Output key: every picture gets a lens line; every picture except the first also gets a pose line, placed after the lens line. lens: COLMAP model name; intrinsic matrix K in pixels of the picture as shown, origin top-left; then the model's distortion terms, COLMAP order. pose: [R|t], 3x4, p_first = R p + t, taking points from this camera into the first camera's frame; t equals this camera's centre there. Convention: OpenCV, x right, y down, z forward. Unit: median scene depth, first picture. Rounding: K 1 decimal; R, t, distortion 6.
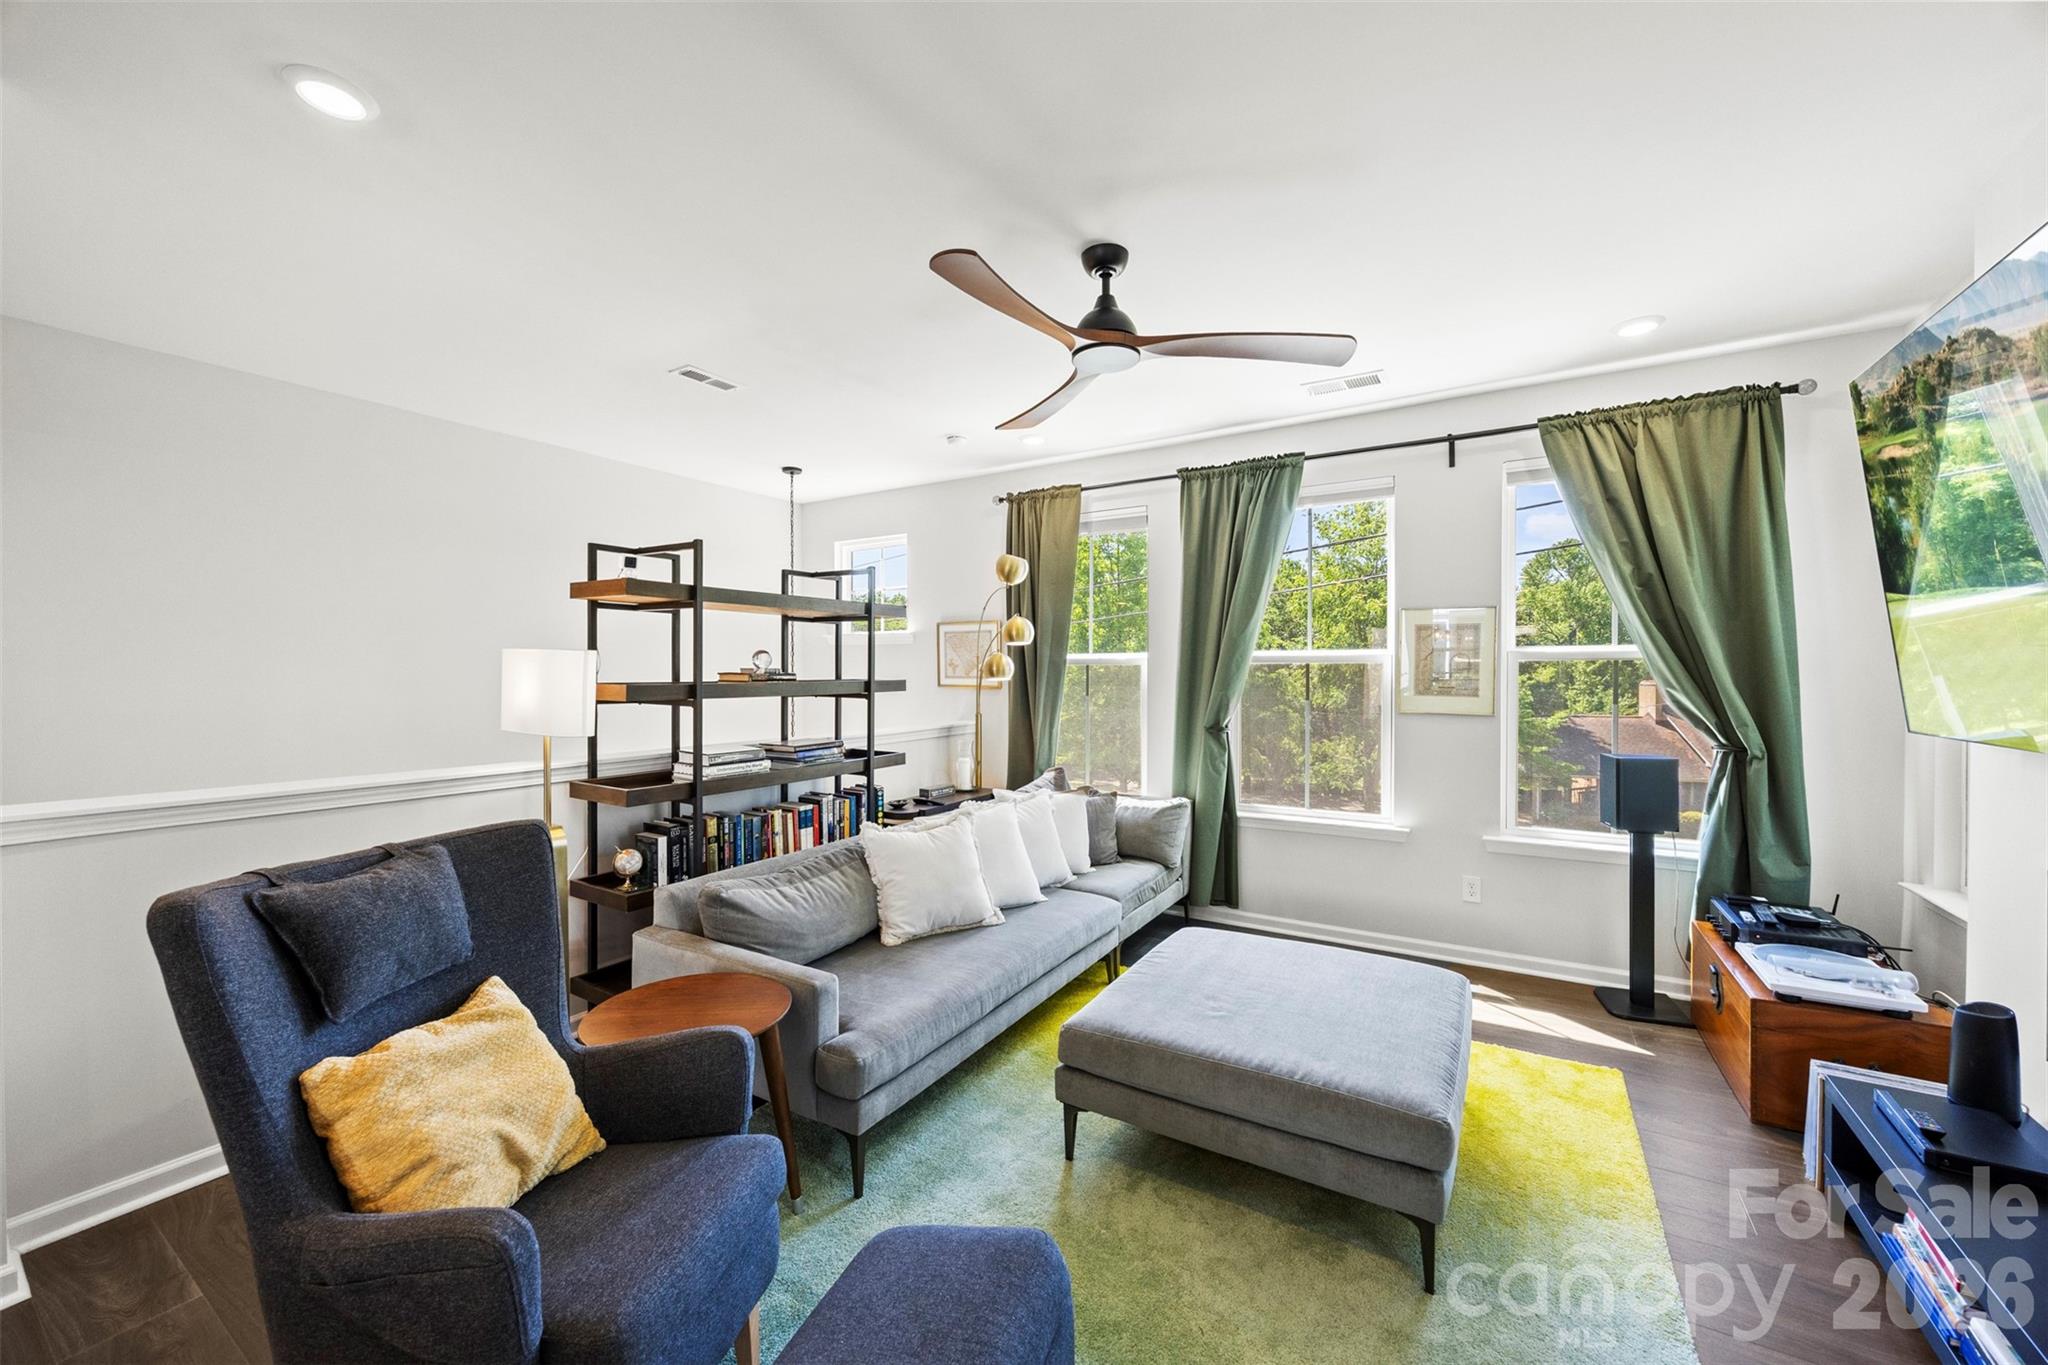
lens RADIAL K [[773.9, 0, 1027.2], [0, 773.9, 679.7], [0, 0, 1]] dist [-0.002827, -0.000576]
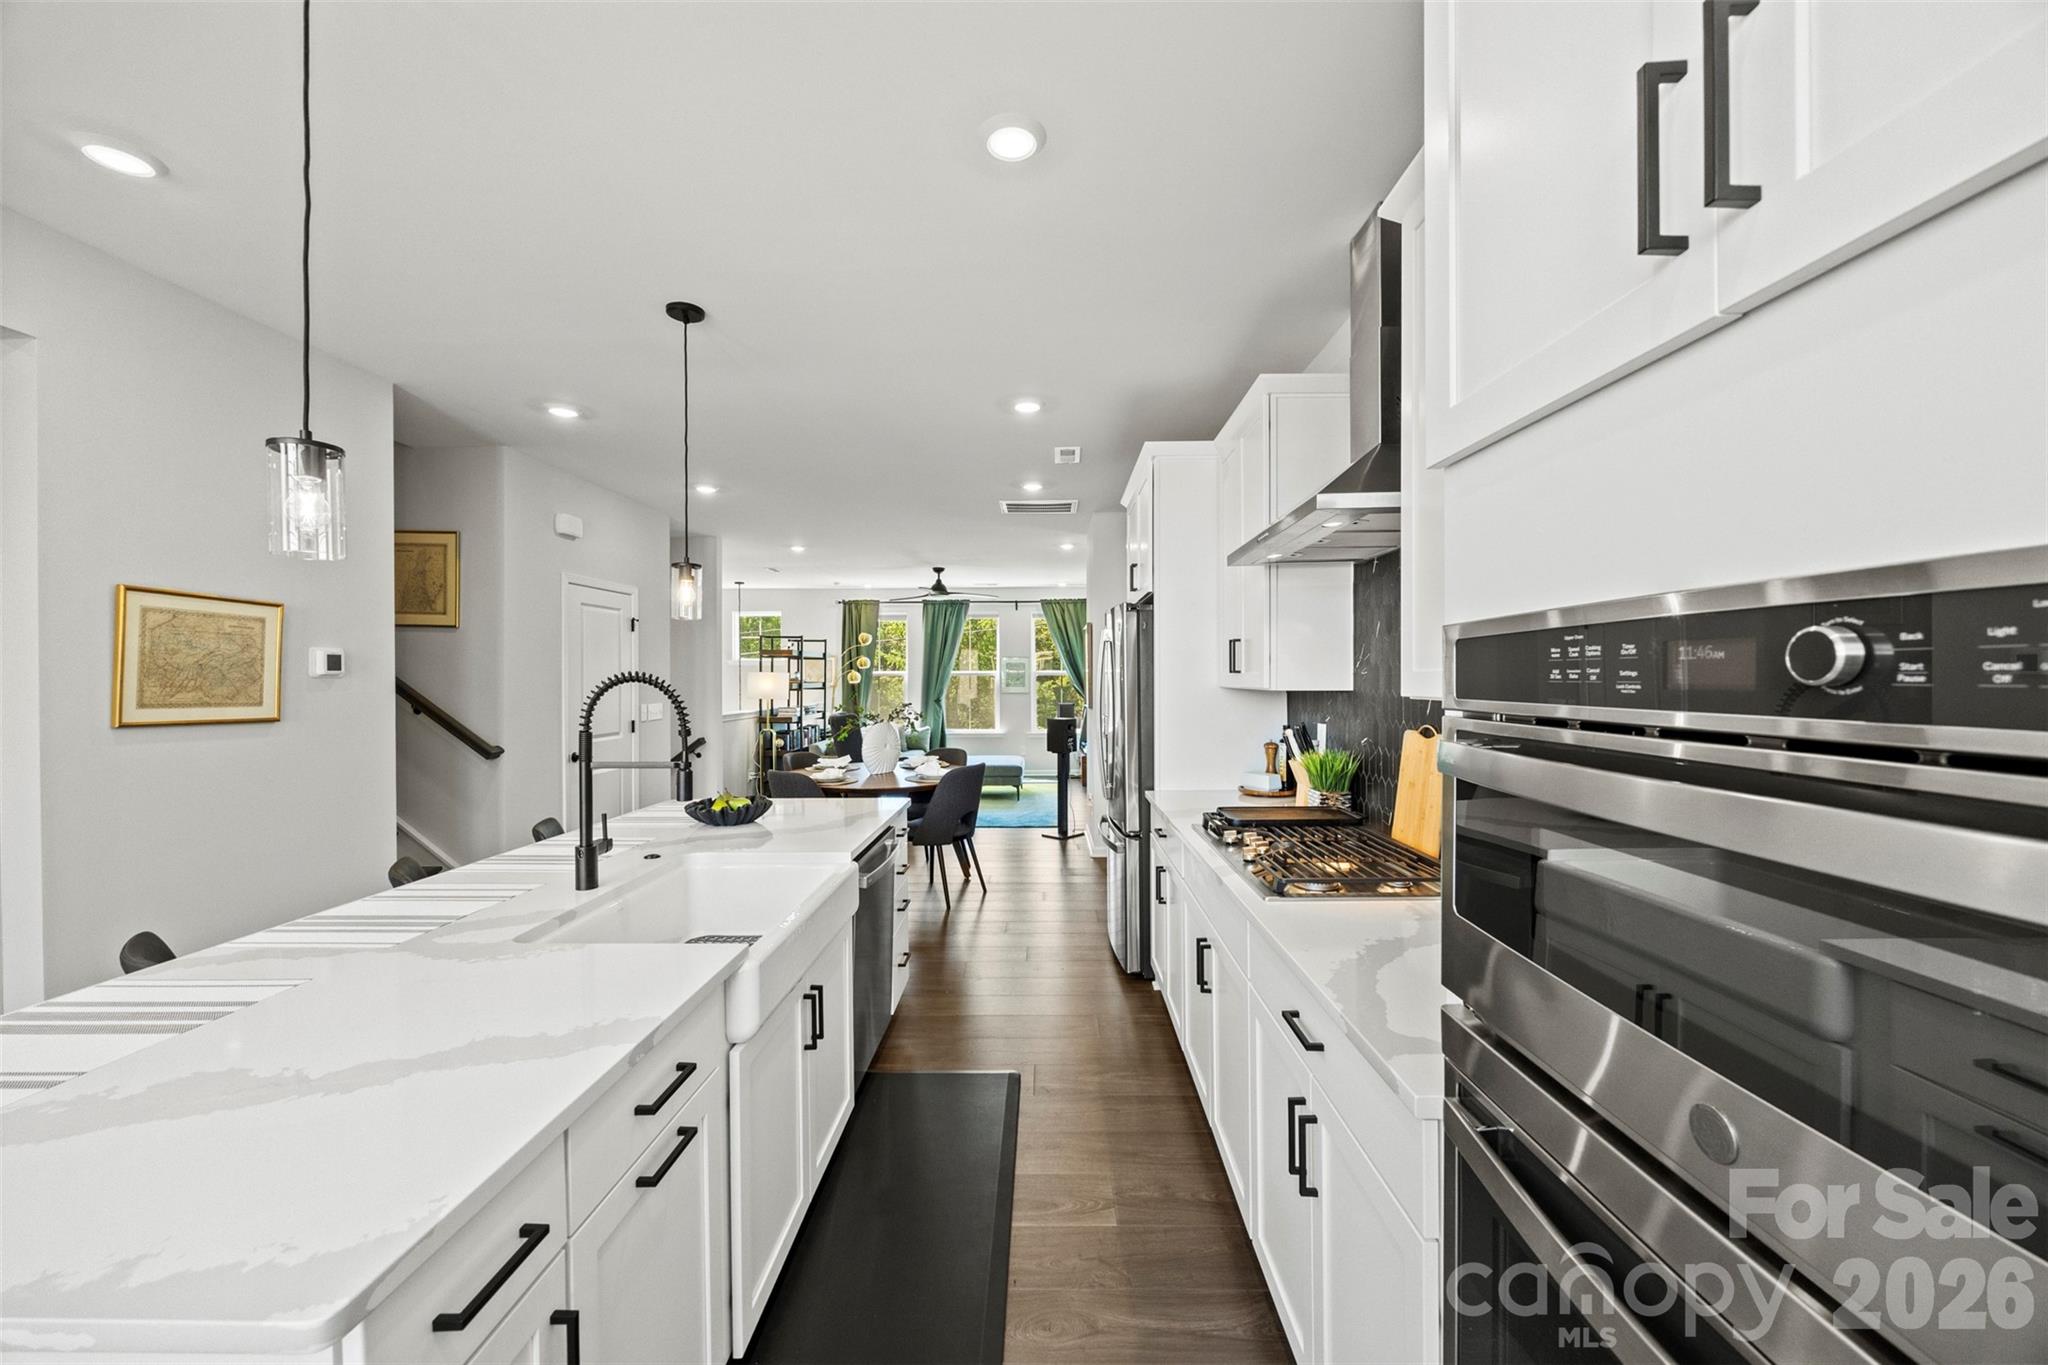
lens RADIAL K [[773.9, 0, 1026.6], [0, 773.9, 679.8], [0, 0, 1]] dist [-0.002827, -0.000576]
pose [[0.860820, -0.006349, 0.508870, -1.063821], [0.010326, 0.999934, -0.004993, 0.010890], [-0.508805, 0.009553, 0.860829, -1.799238]]
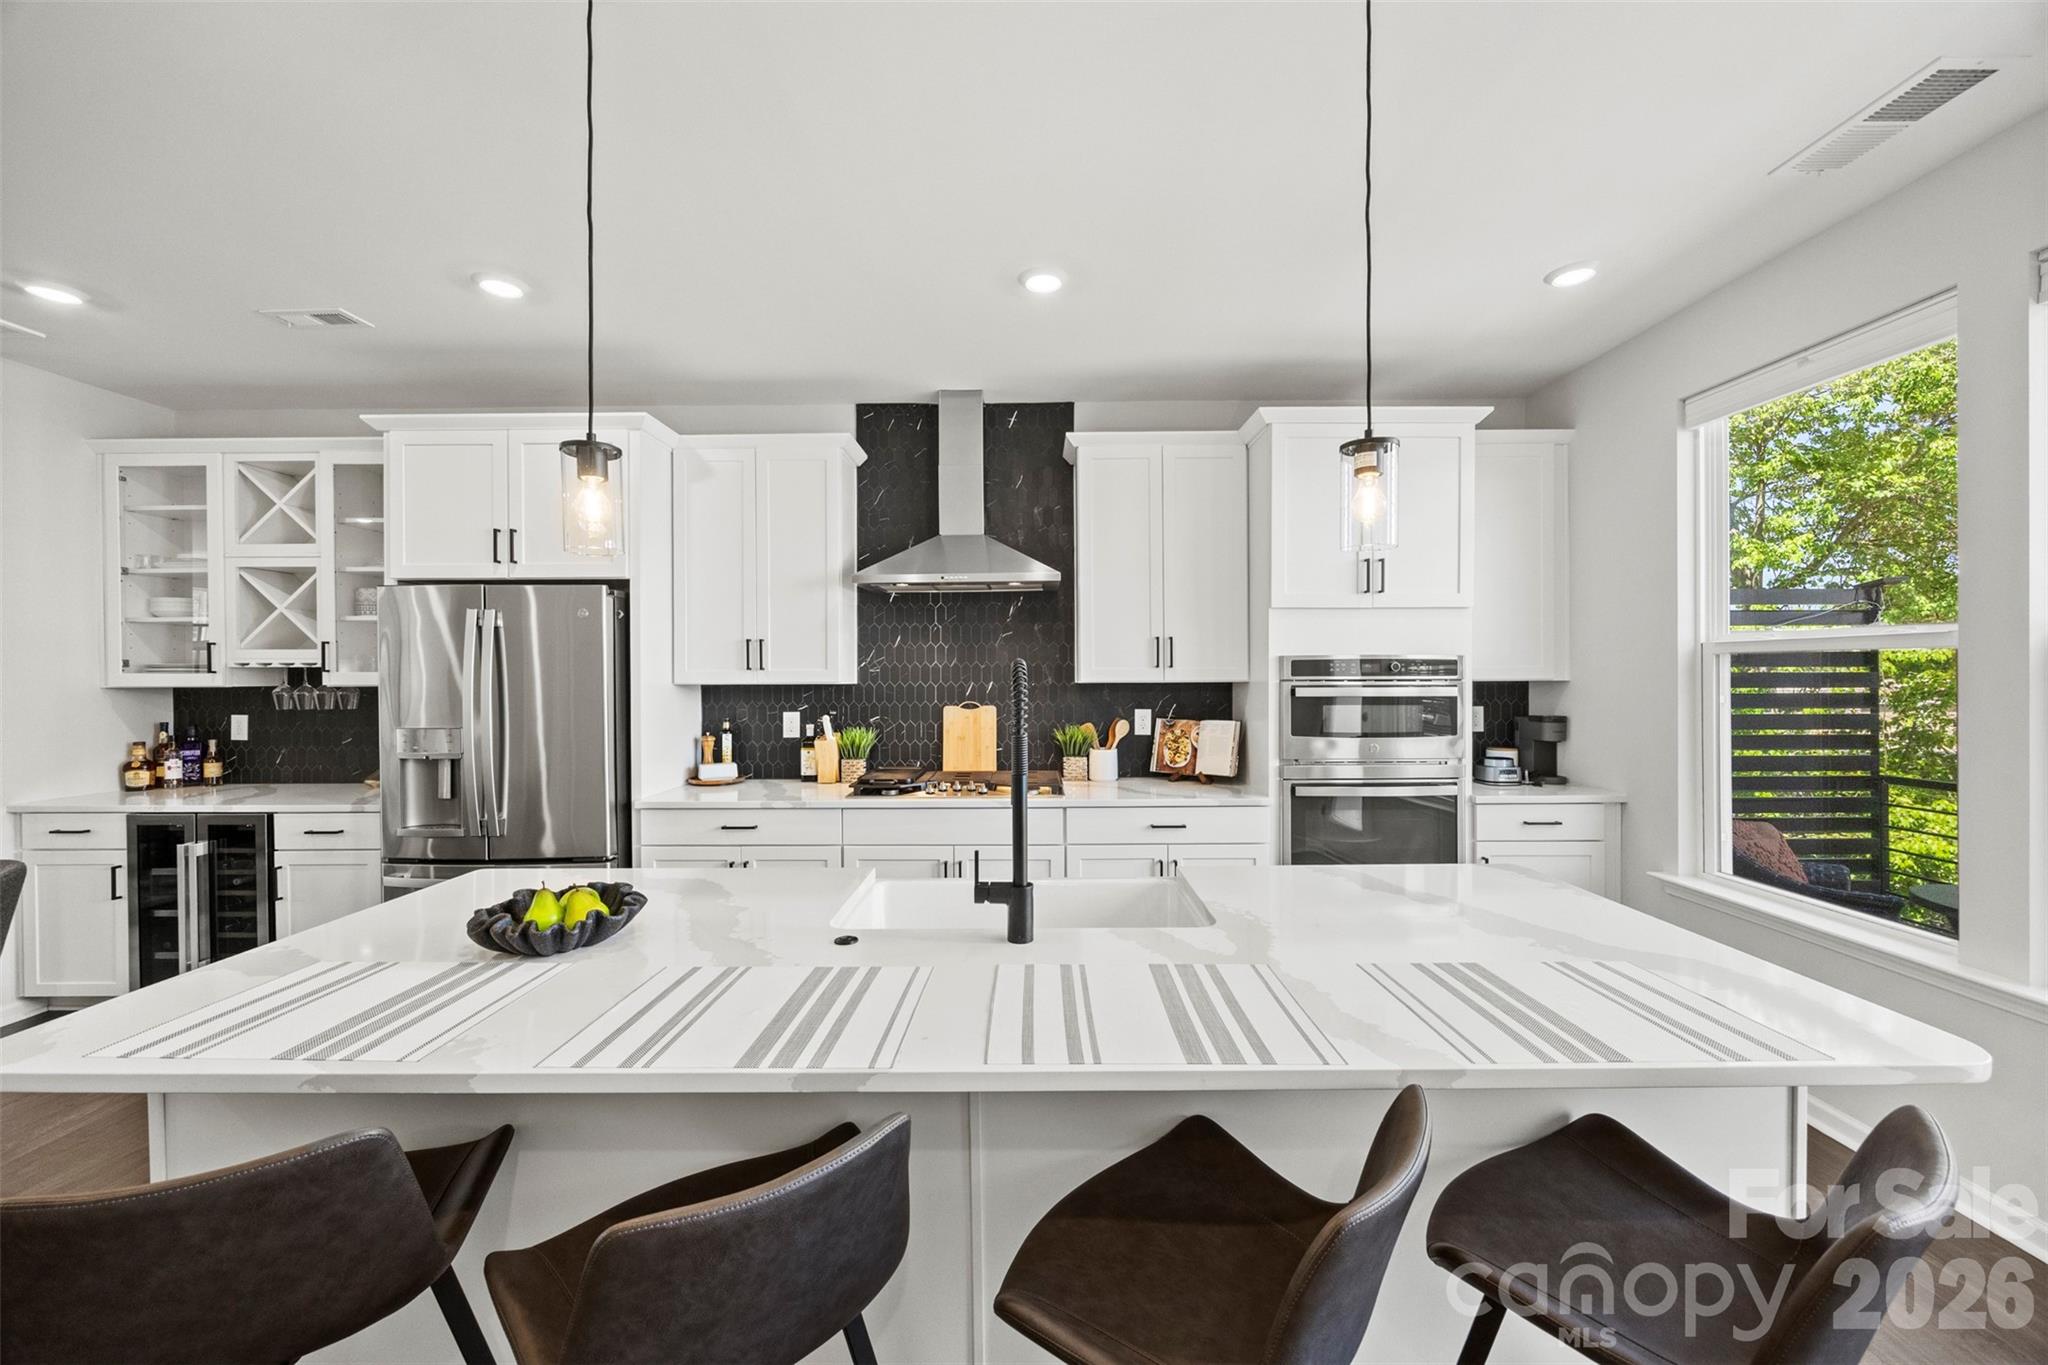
lens RADIAL K [[773.9, 0, 1031.1], [0, 773.9, 683.2], [0, 0, 1]] dist [-0.002827, -0.000576]
pose [[-0.527368, -0.005238, 0.849621, -1.444606], [0.012671, 0.999821, 0.014028, 0.008147], [-0.849542, 0.018163, -0.527208, -0.878209]]
